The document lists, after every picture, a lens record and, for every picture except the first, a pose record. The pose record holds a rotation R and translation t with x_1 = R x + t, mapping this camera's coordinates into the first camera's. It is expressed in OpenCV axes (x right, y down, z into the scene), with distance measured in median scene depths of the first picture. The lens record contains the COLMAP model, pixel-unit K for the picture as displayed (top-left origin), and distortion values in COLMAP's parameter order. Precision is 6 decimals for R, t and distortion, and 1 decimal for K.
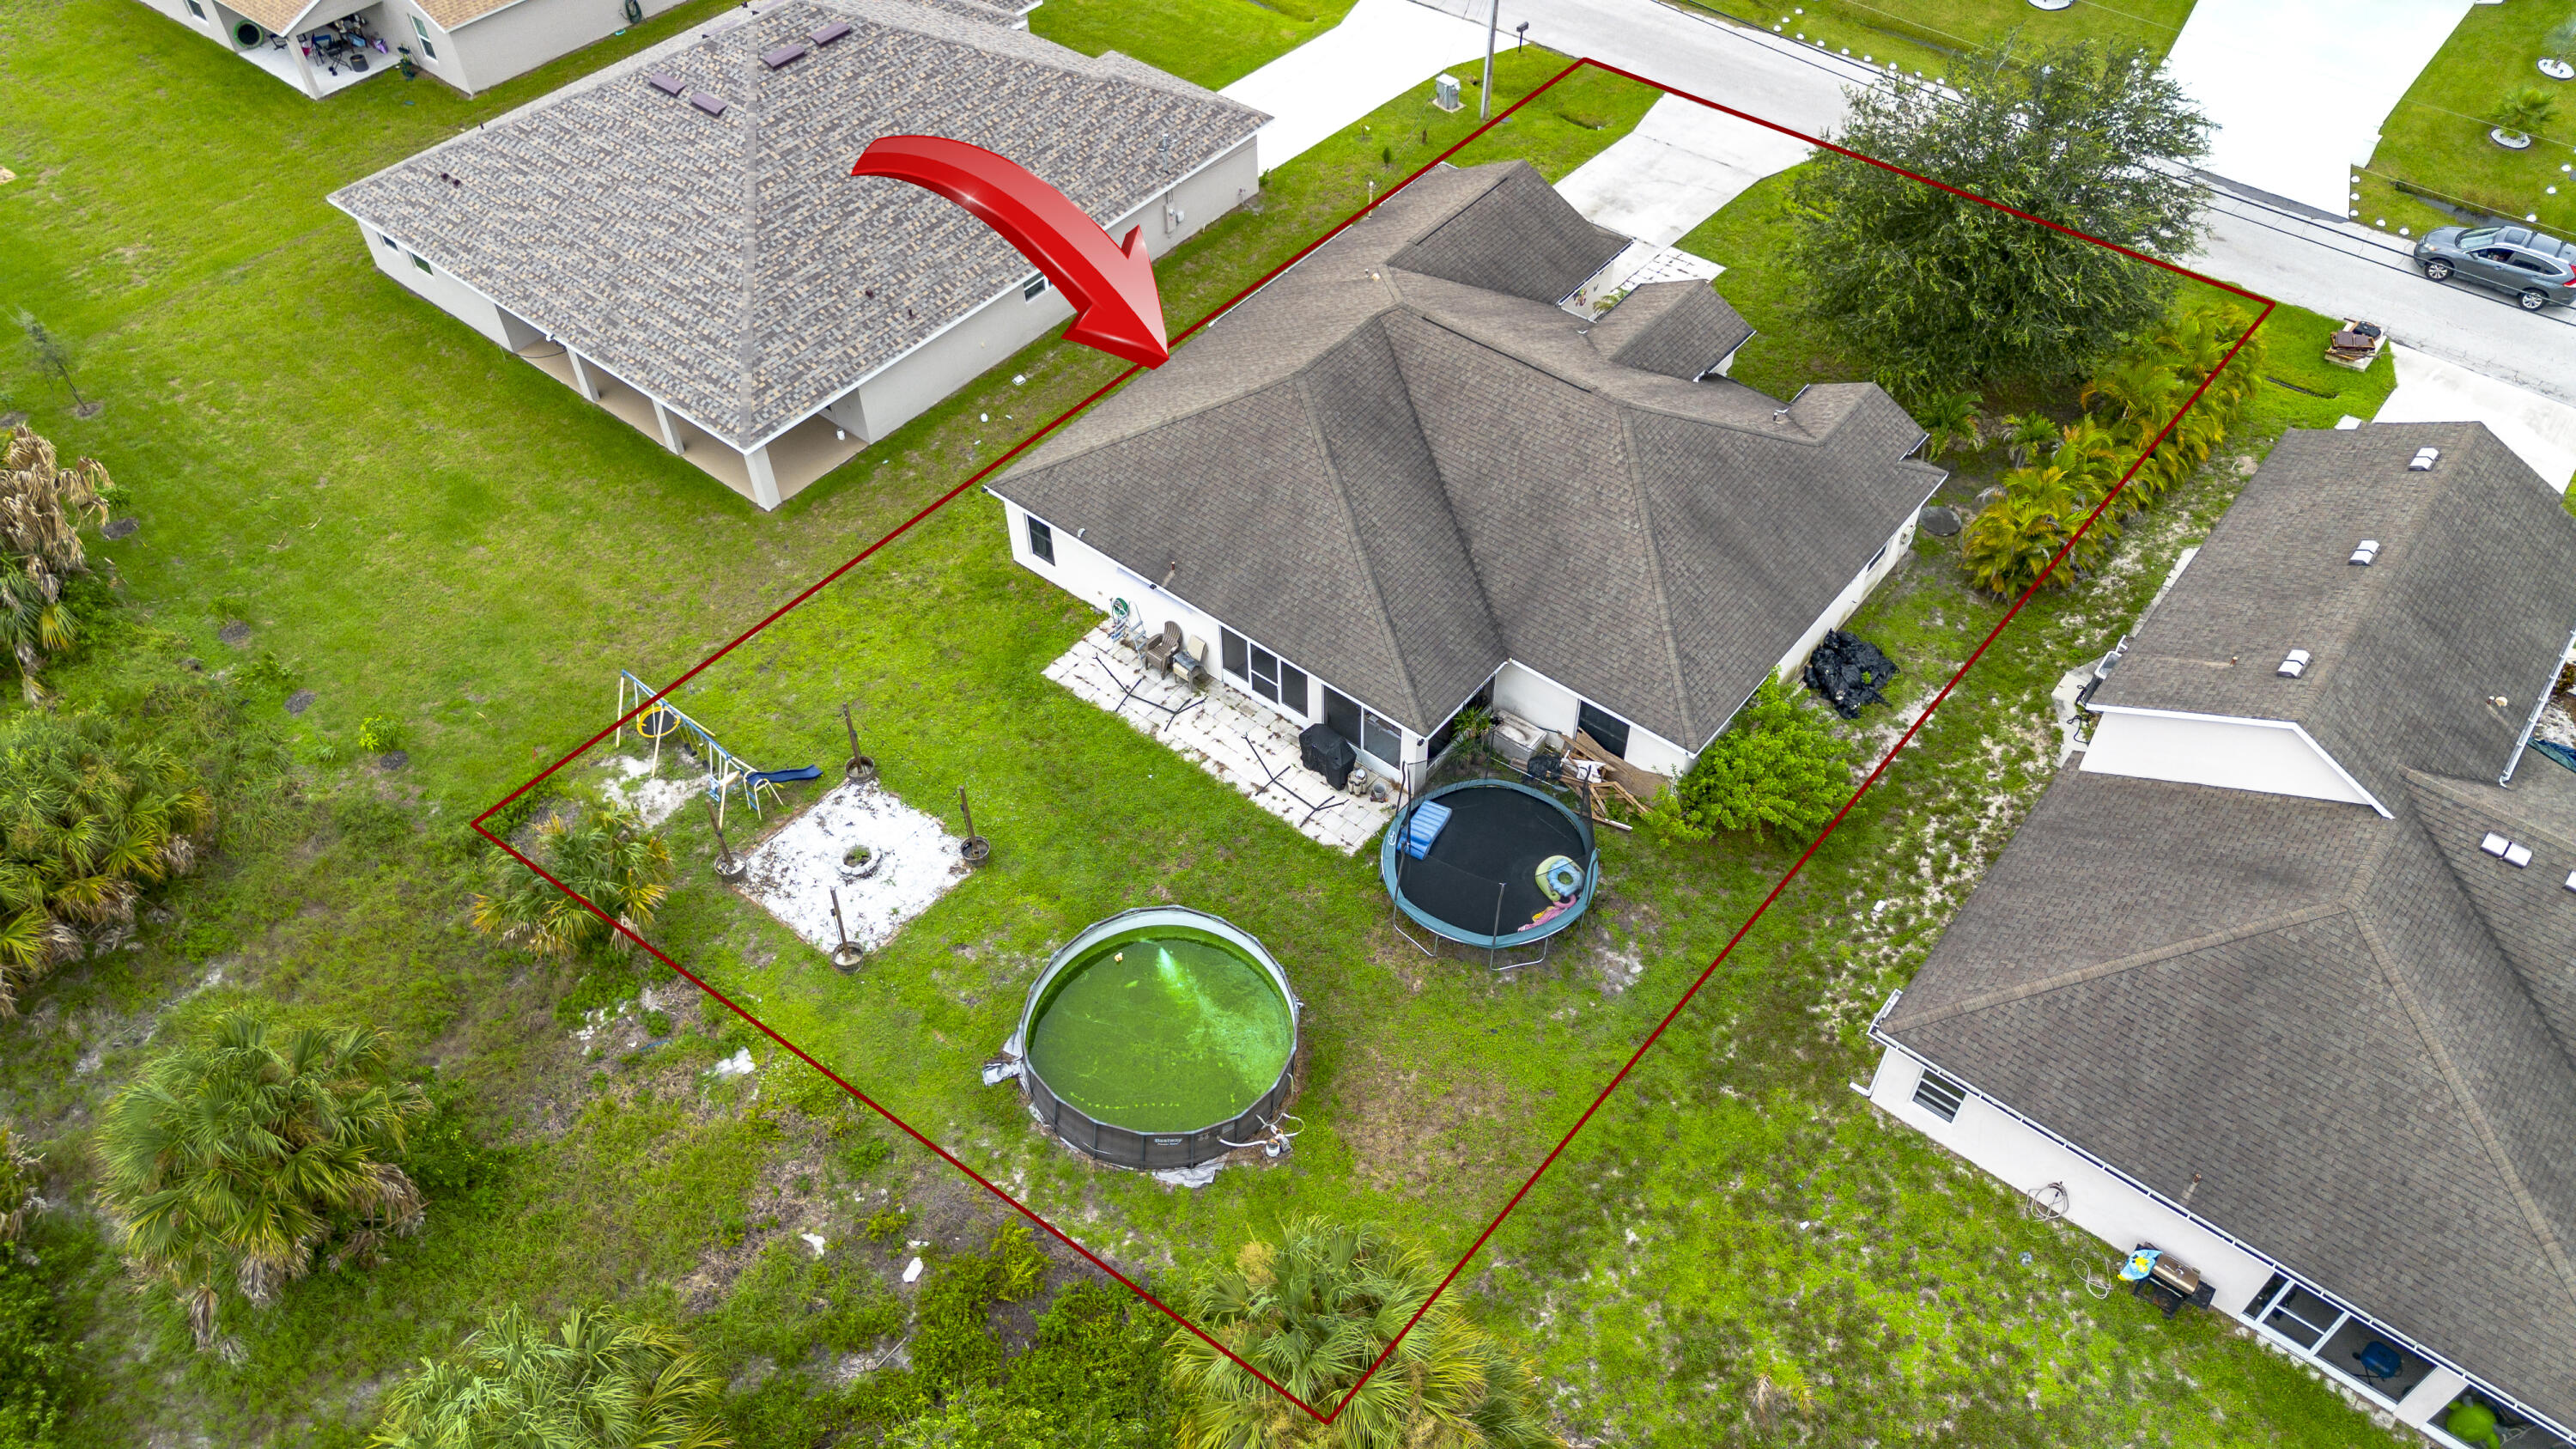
lens RADIAL K [[1831.0, 0, 1294.5], [0, 1831.0, 719.2], [0, 0, 1]] dist [0.056855, -0.049488]
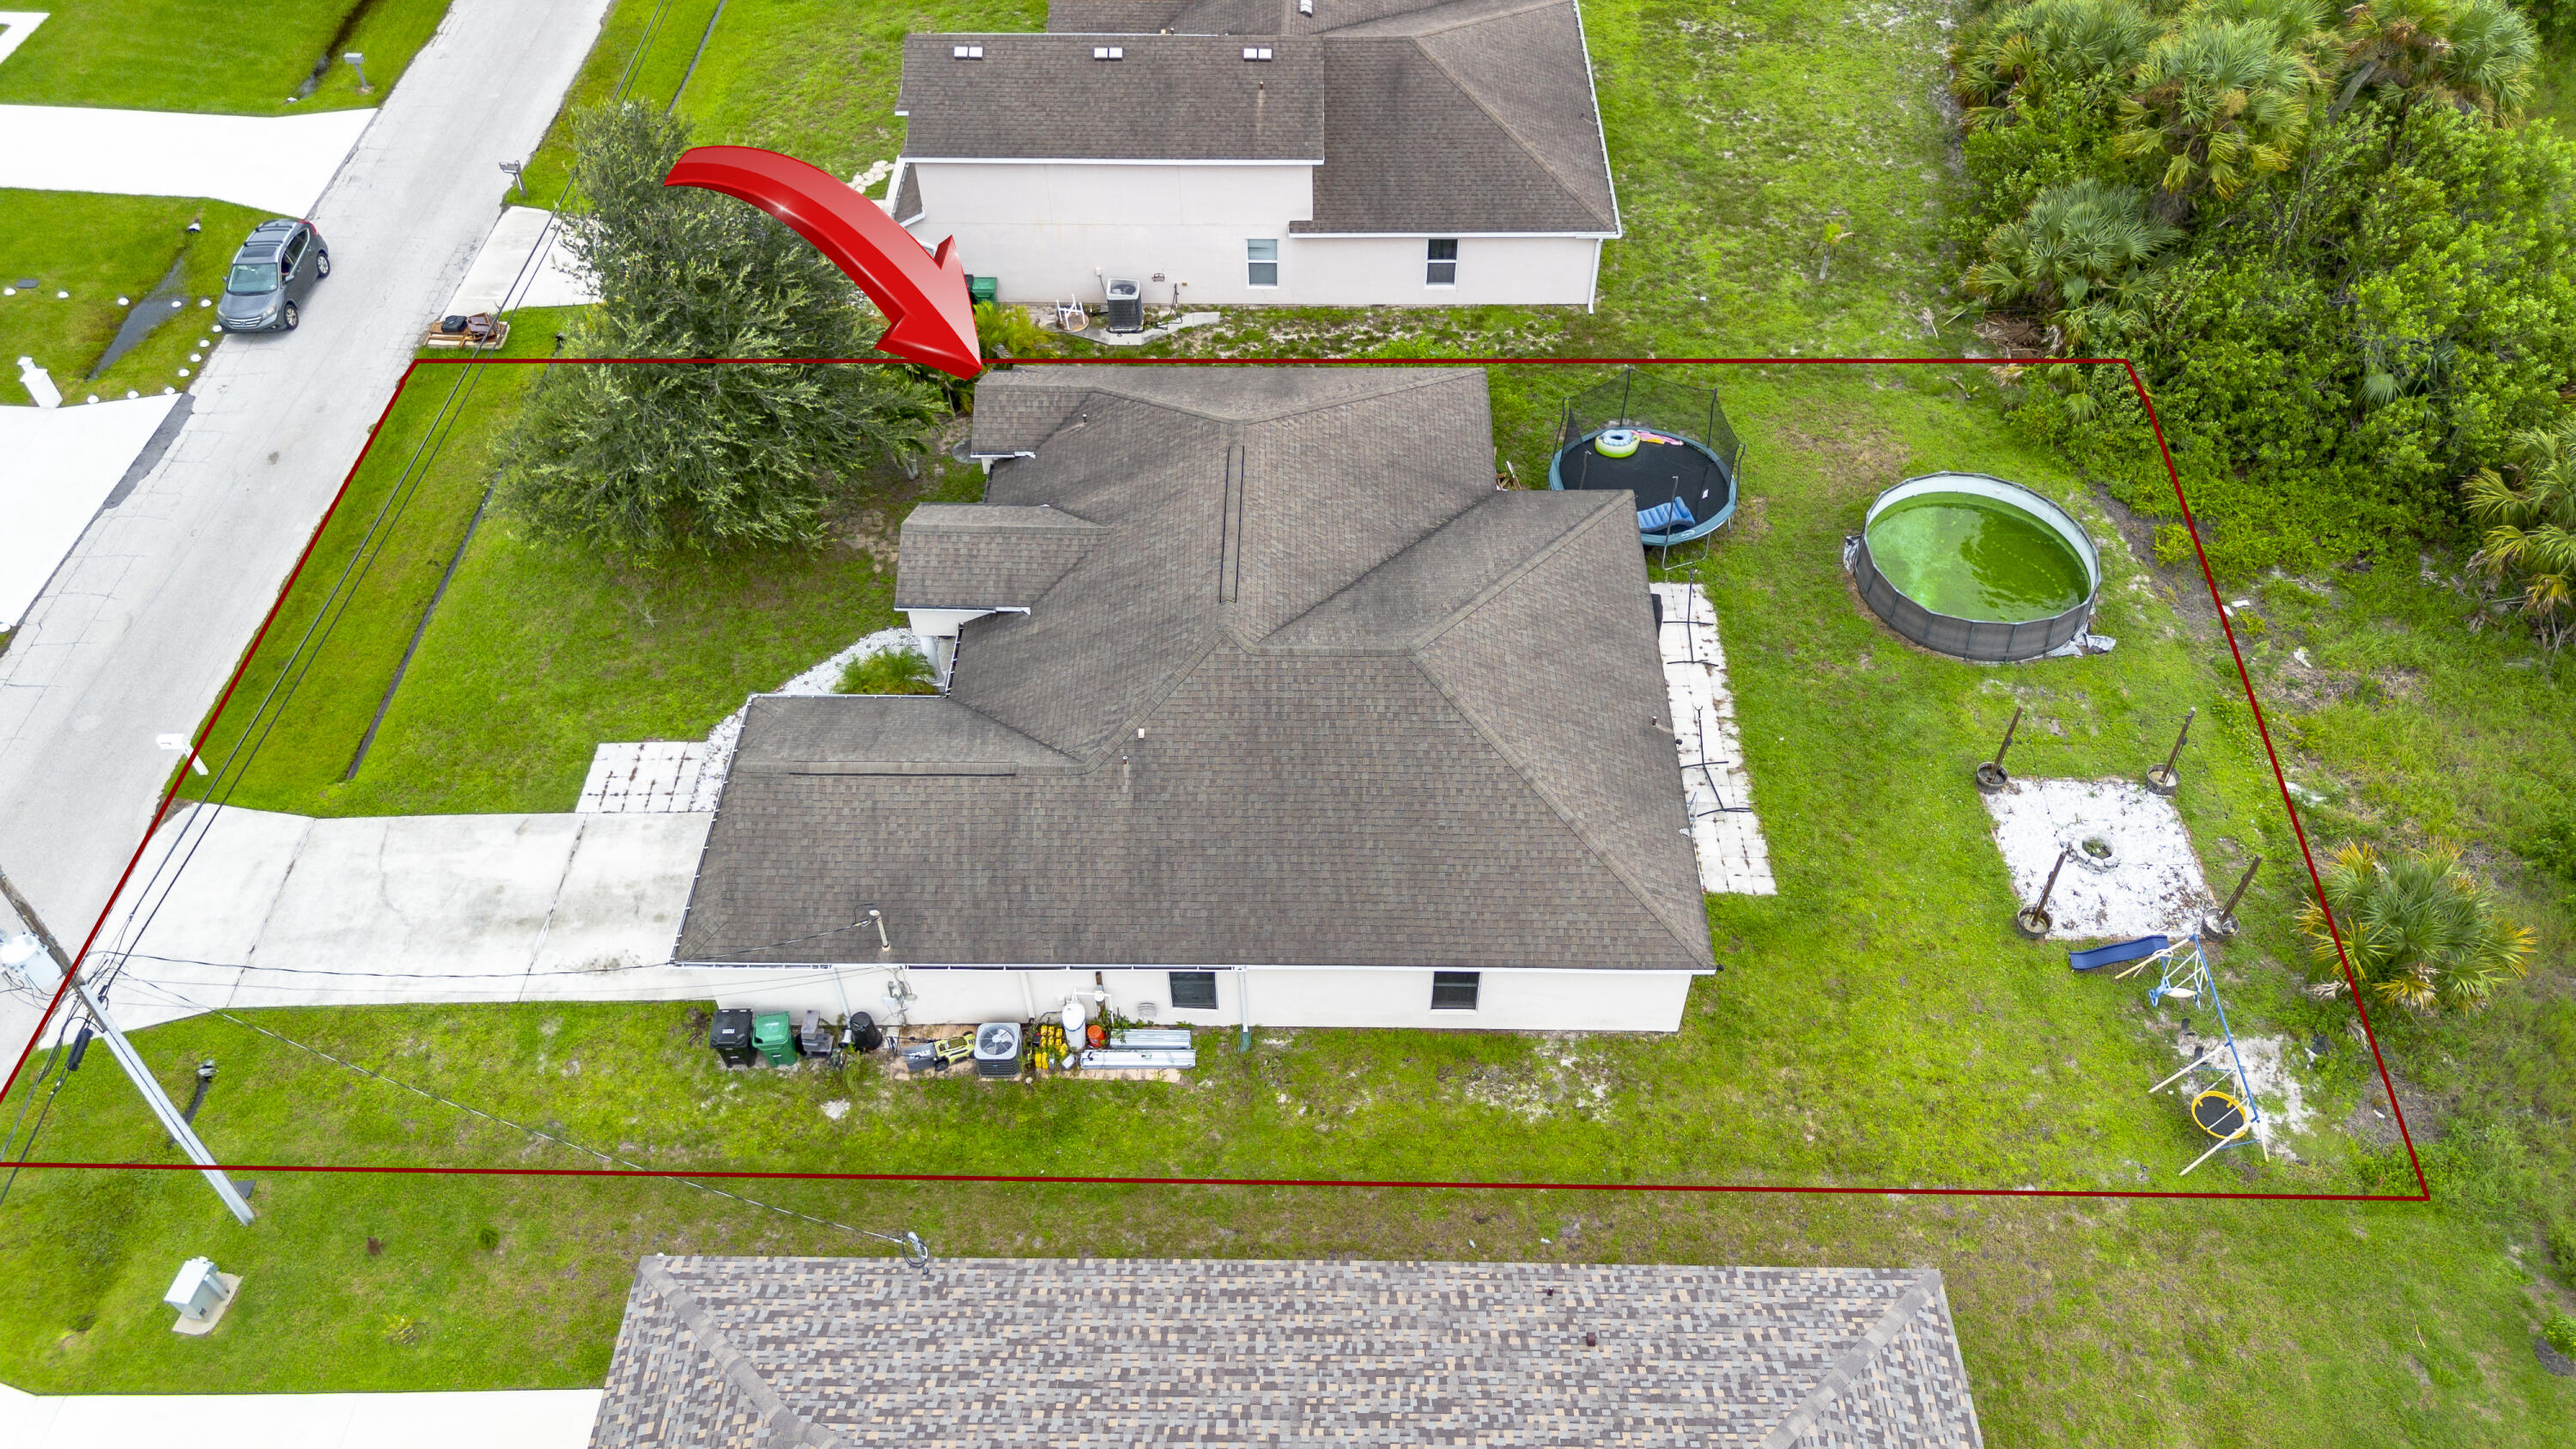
lens RADIAL K [[1829.2, 0, 1293.8], [0, 1829.2, 718.2], [0, 0, 1]] dist [0.066828, -0.065196]
pose [[-0.620598, -0.564691, 0.544042, -0.444167], [0.580489, 0.135581, 0.802901, -0.906465], [-0.527152, 0.814090, 0.243656, 0.893898]]
